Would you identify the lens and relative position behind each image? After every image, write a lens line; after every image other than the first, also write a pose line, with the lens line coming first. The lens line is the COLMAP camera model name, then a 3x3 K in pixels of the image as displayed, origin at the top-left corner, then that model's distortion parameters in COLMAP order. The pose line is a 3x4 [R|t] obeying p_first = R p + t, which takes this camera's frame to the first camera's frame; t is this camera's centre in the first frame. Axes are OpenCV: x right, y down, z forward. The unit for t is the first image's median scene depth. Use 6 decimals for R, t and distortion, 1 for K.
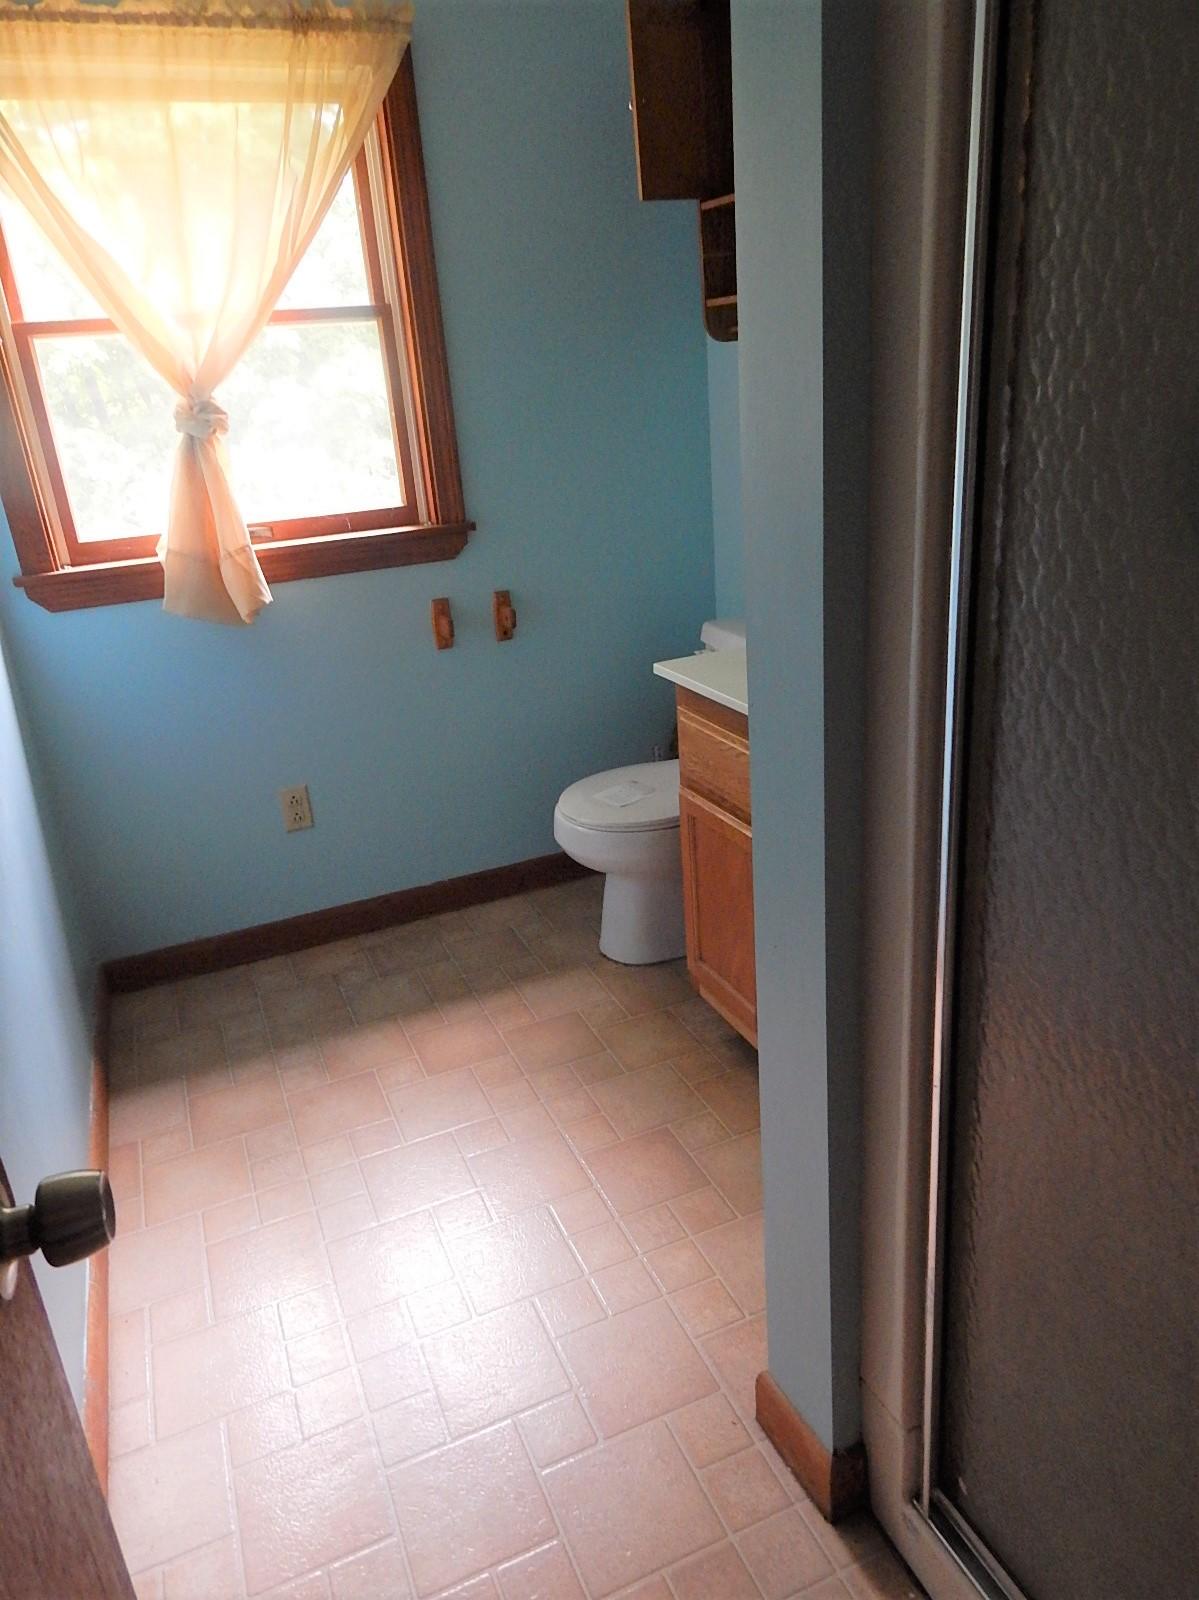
lens RADIAL K [[1061.3, 0, 599.5], [0, 1061.3, 800.0], [0, 0, 1]] dist [0.001007, 0.003073]
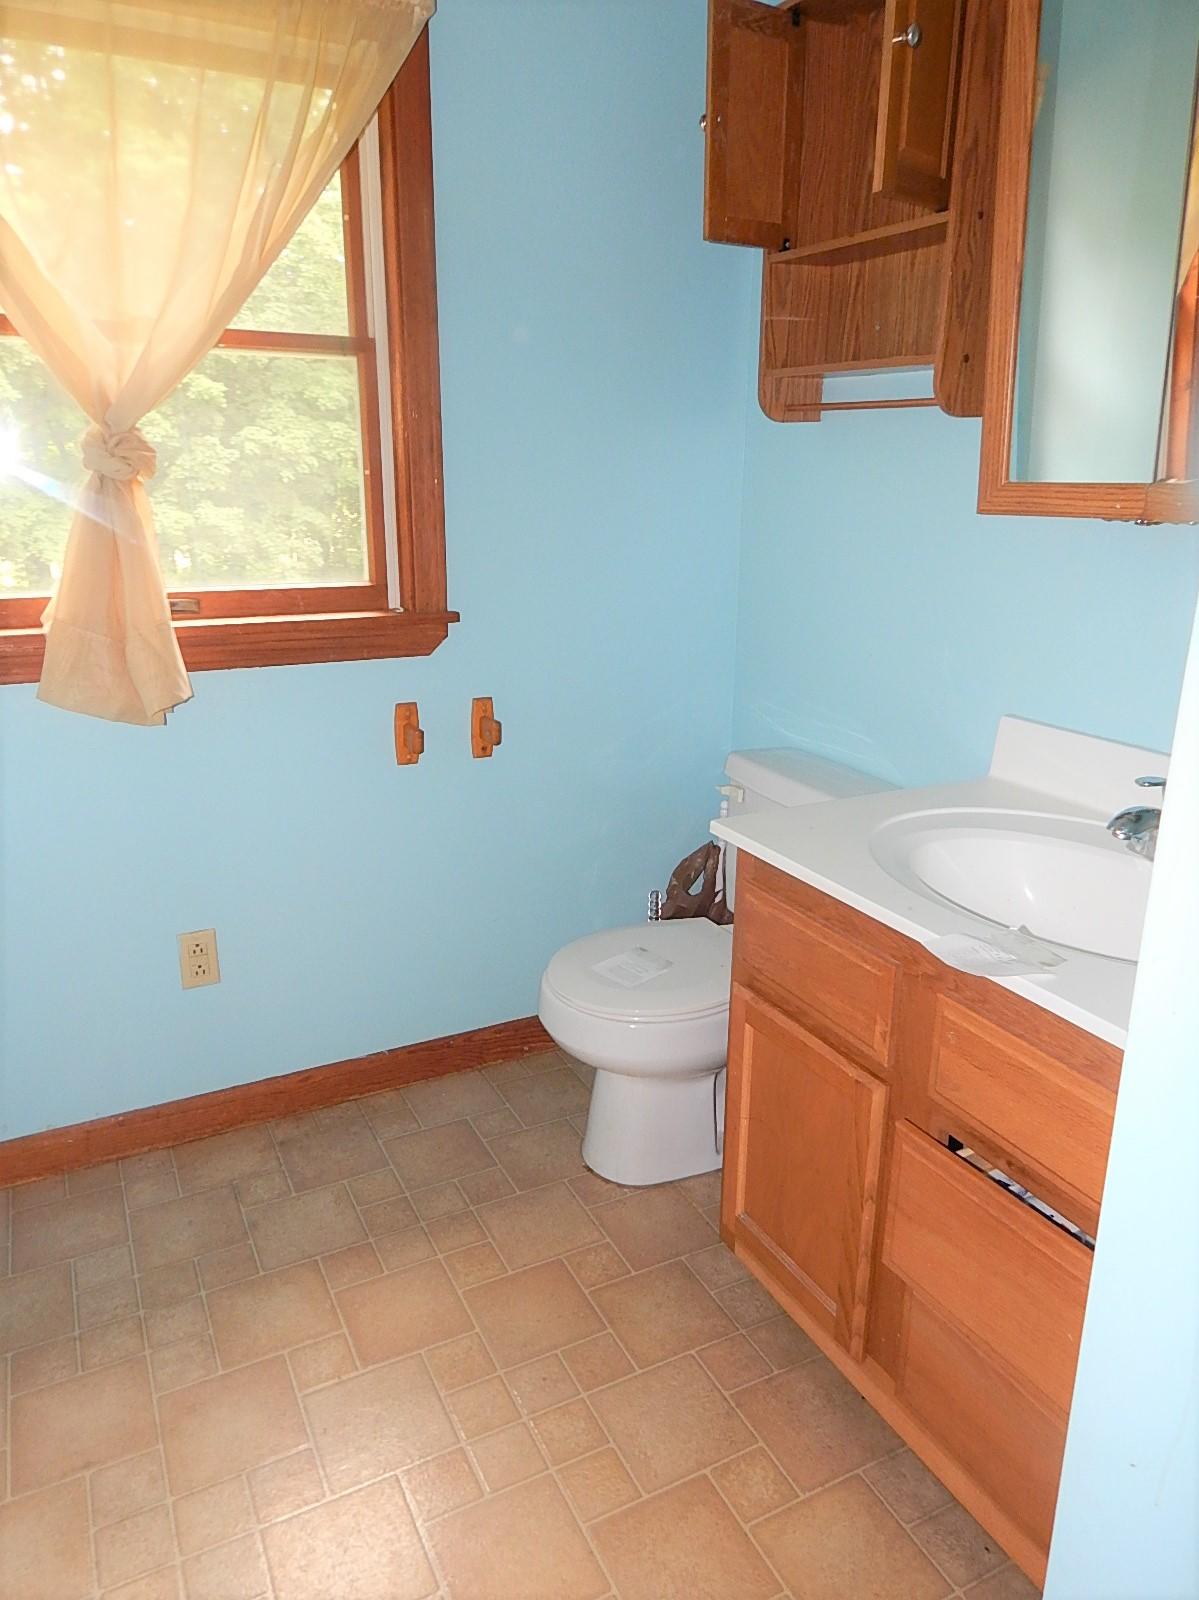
lens RADIAL K [[1075.4, 0, 599.5], [0, 1075.4, 800.0], [0, 0, 1]] dist [0.001387, -0.002721]
pose [[0.994415, 0.060251, 0.086654, -0.081723], [-0.053210, 0.995261, -0.081391, -0.066661], [-0.091147, 0.076325, 0.992908, 0.216408]]
